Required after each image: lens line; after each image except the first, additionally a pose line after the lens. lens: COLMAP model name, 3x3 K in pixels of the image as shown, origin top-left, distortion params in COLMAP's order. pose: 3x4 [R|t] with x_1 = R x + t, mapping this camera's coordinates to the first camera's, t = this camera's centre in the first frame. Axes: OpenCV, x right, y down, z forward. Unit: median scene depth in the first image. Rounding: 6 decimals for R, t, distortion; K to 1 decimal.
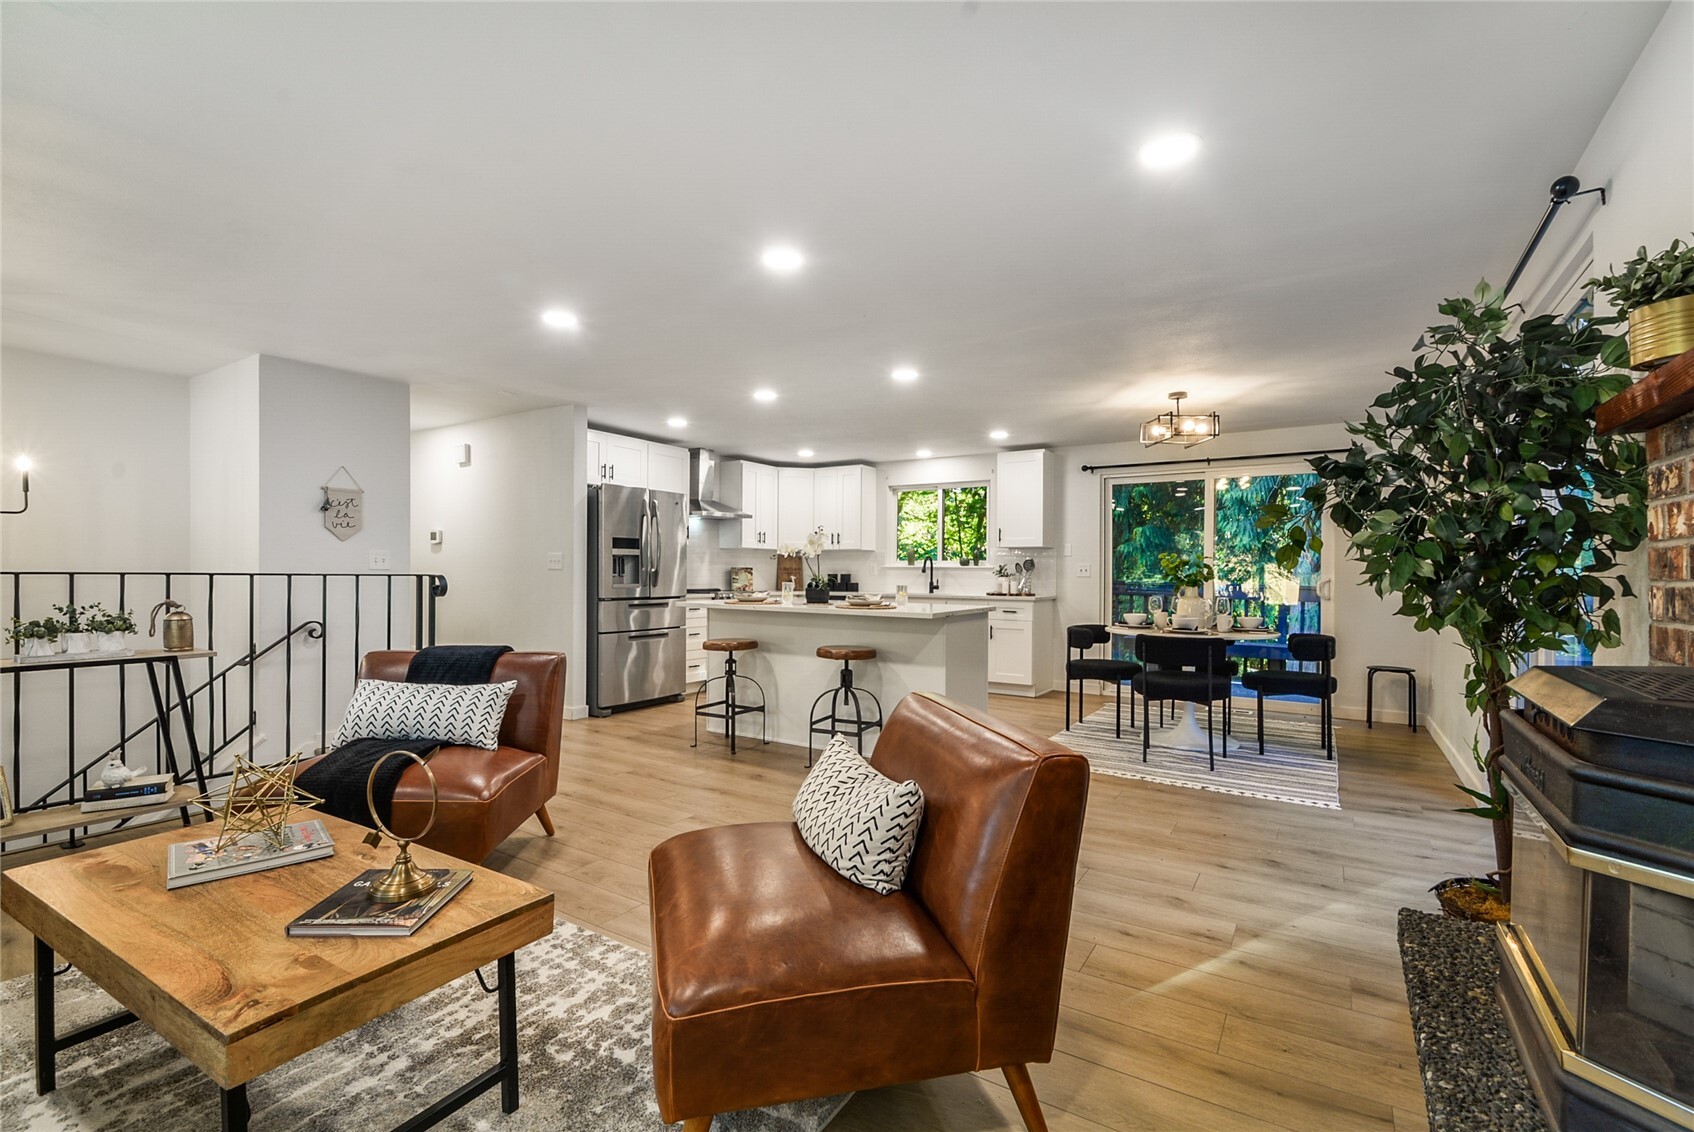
lens RADIAL K [[745.1, 0, 839.6], [0, 745.1, 567.1], [0, 0, 1]] dist [0.001346, -0.013405]
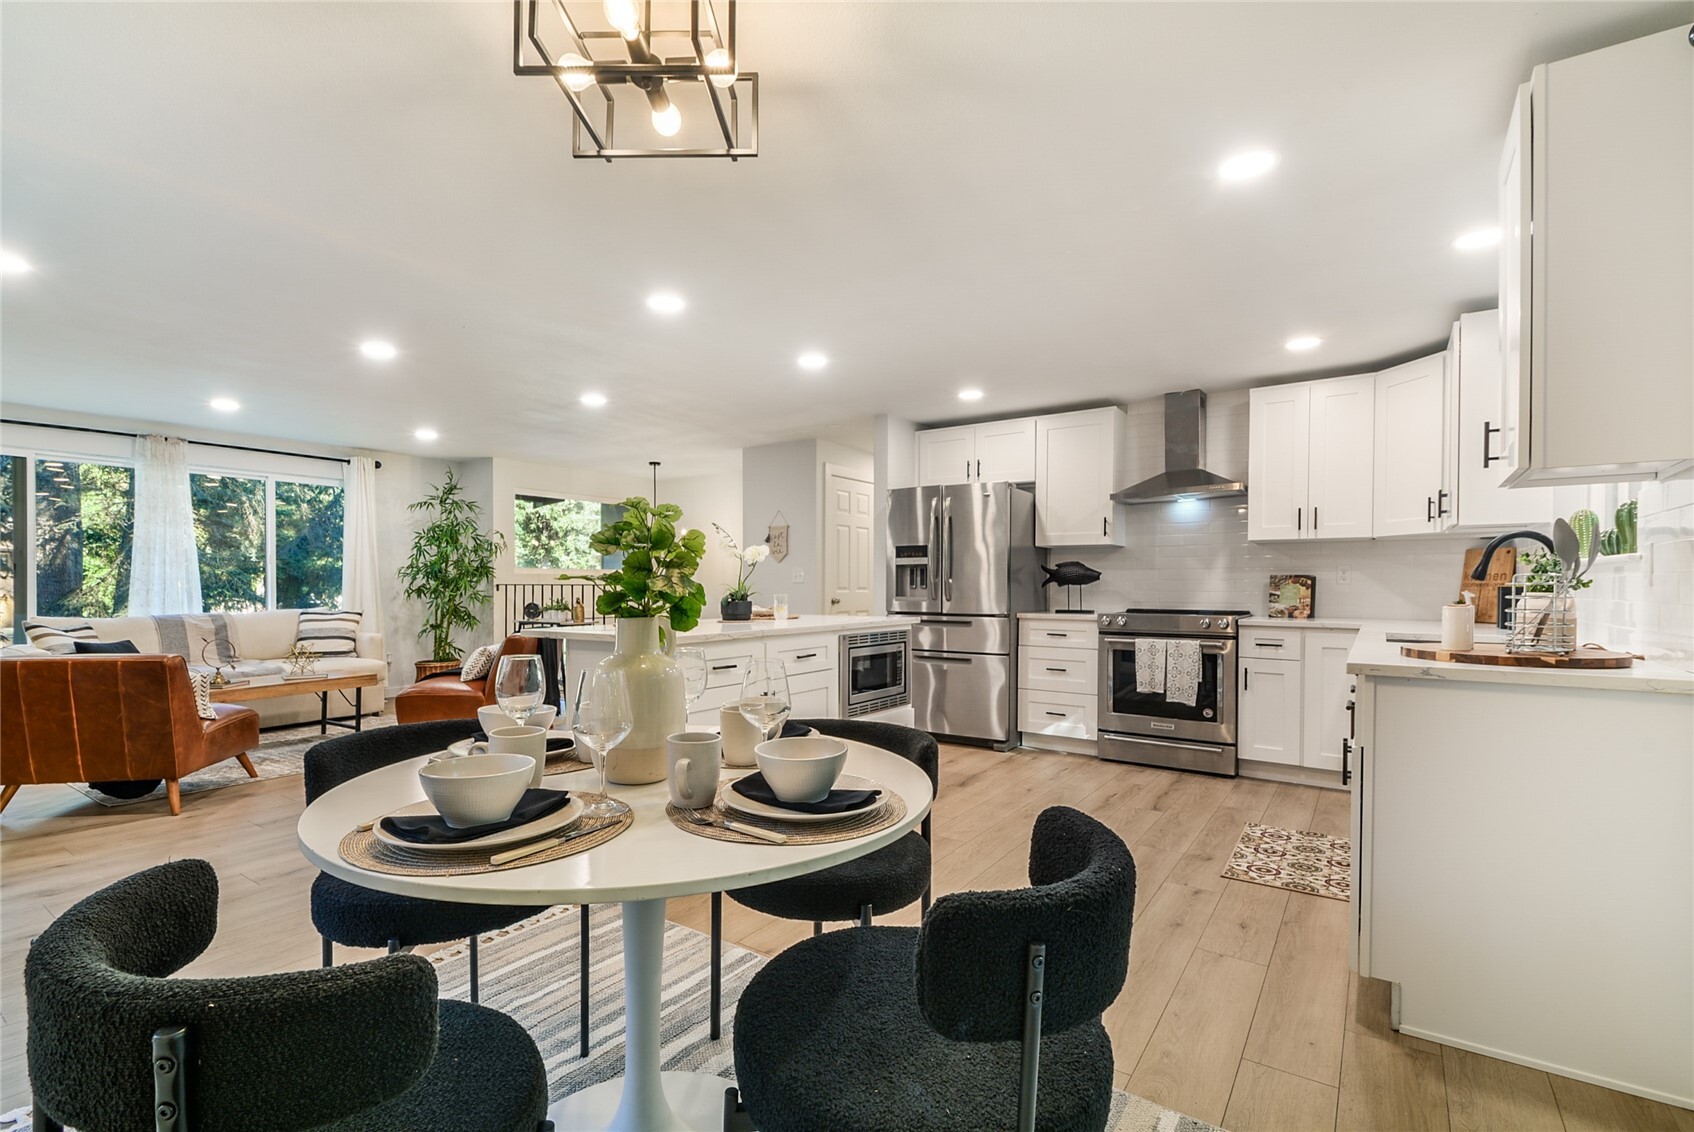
lens RADIAL K [[779.5, 0, 843.6], [0, 779.5, 587.0], [0, 0, 1]] dist [0.013252, -0.016222]
pose [[-0.033591, -0.001451, -0.999435, 0.588795], [0.004695, 0.999988, -0.001610, 0.010331], [0.999425, -0.004747, -0.033584, 0.839622]]
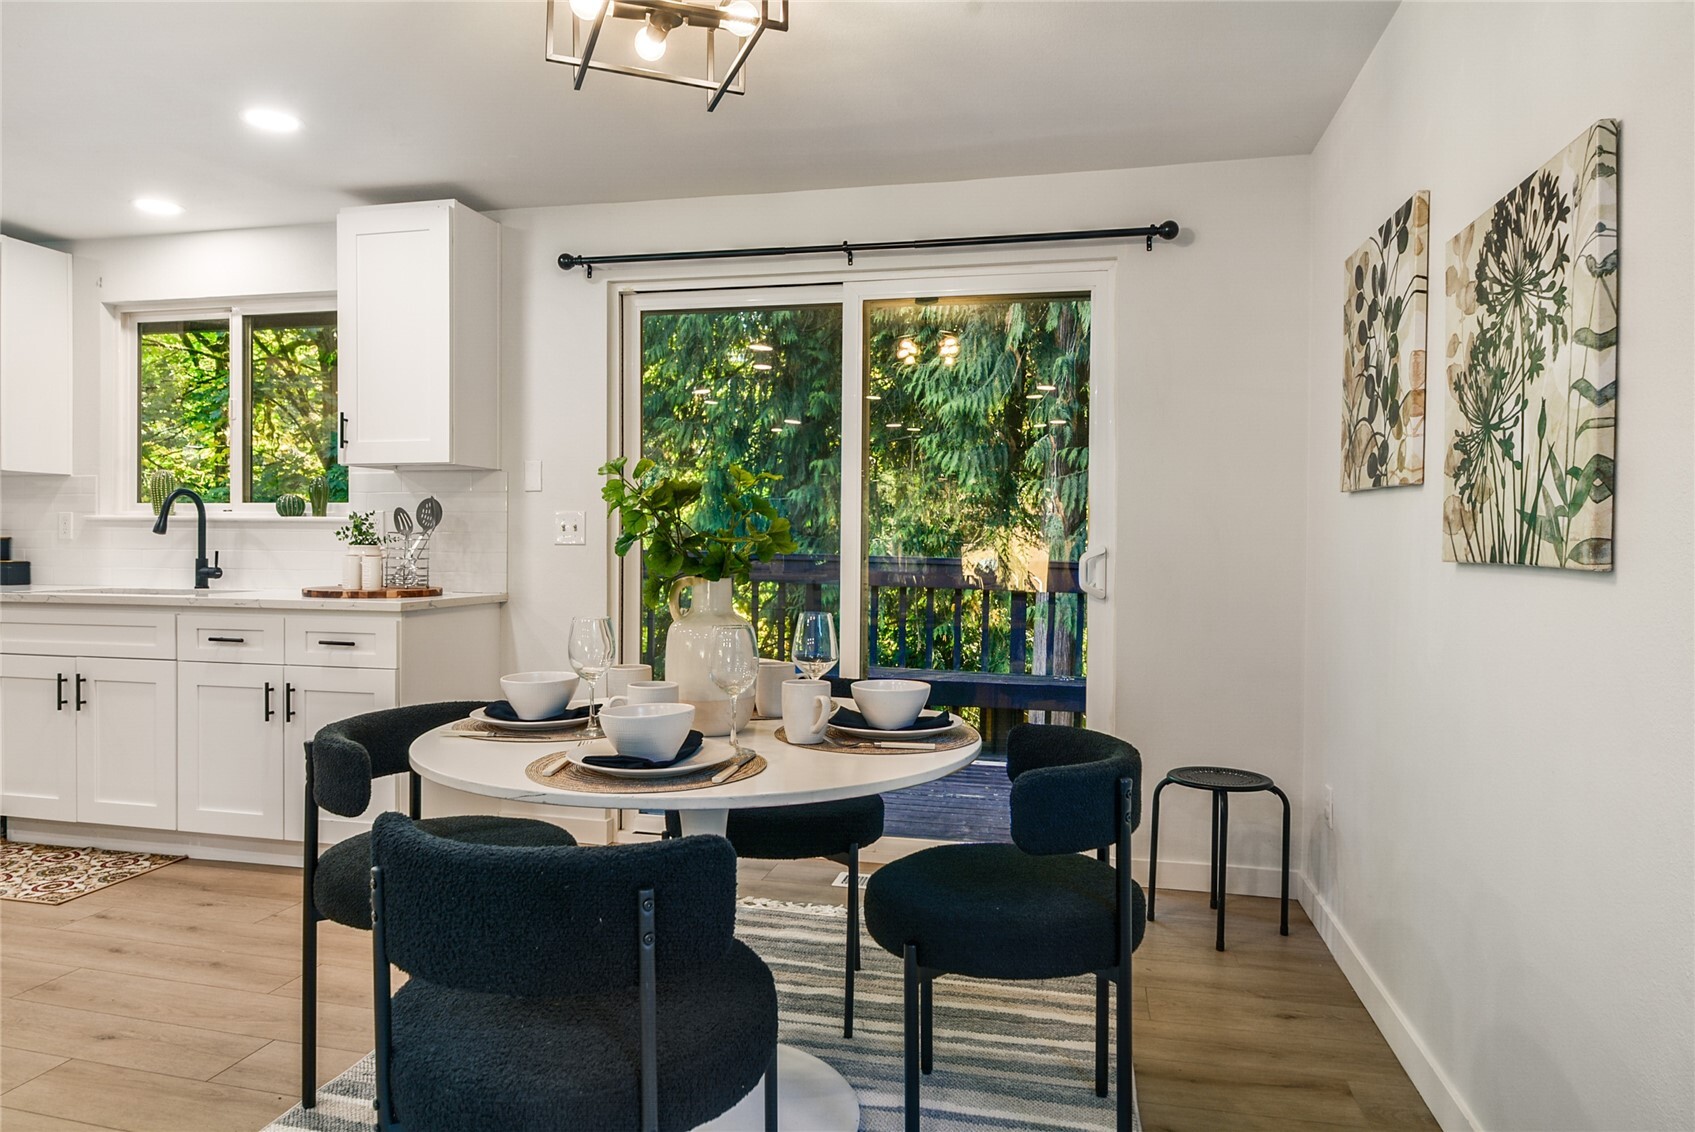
lens RADIAL K [[1035.0, 0, 847.5], [0, 1035.0, 566.0], [0, 0, 1]] dist [-0.004165, -0.001281]
pose [[0.935582, -0.012588, 0.352886, 0.271802], [-0.001939, 0.999166, 0.040783, 0.001788], [-0.353105, -0.038840, 0.934777, 0.437517]]
